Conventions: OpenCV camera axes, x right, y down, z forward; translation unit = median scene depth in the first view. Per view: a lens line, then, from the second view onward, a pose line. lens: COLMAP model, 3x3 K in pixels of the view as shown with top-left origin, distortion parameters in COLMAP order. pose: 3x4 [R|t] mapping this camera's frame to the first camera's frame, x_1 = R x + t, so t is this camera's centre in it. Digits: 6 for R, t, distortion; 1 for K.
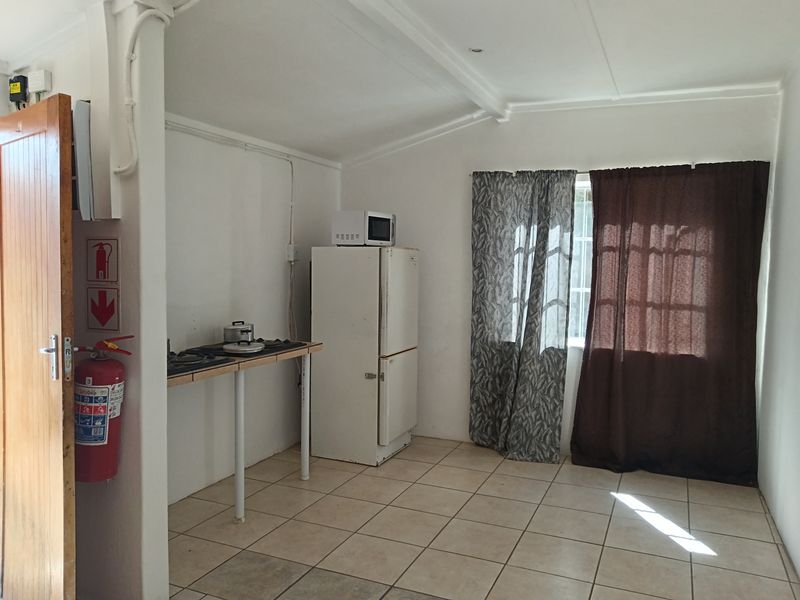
lens RADIAL K [[616.3, 0, 401.9], [0, 616.3, 298.7], [0, 0, 1]] dist [-0.002960, 0.003286]
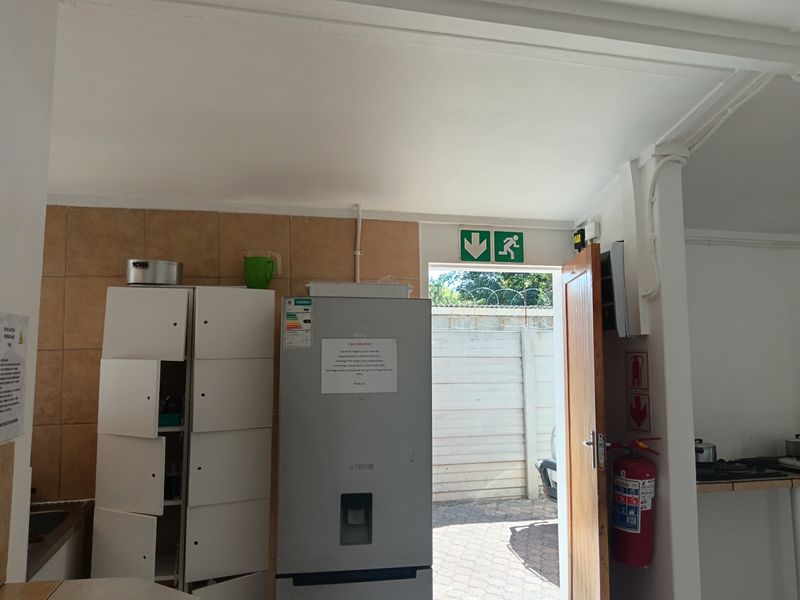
lens RADIAL K [[616.3, 0, 400.0], [0, 616.3, 299.1], [0, 0, 1]] dist [-0.002960, 0.003286]
pose [[0.597067, -0.091496, -0.796956, 0.199583], [-0.040668, 0.988744, -0.143982, -0.009187], [0.801160, 0.118377, 0.586626, -0.069438]]
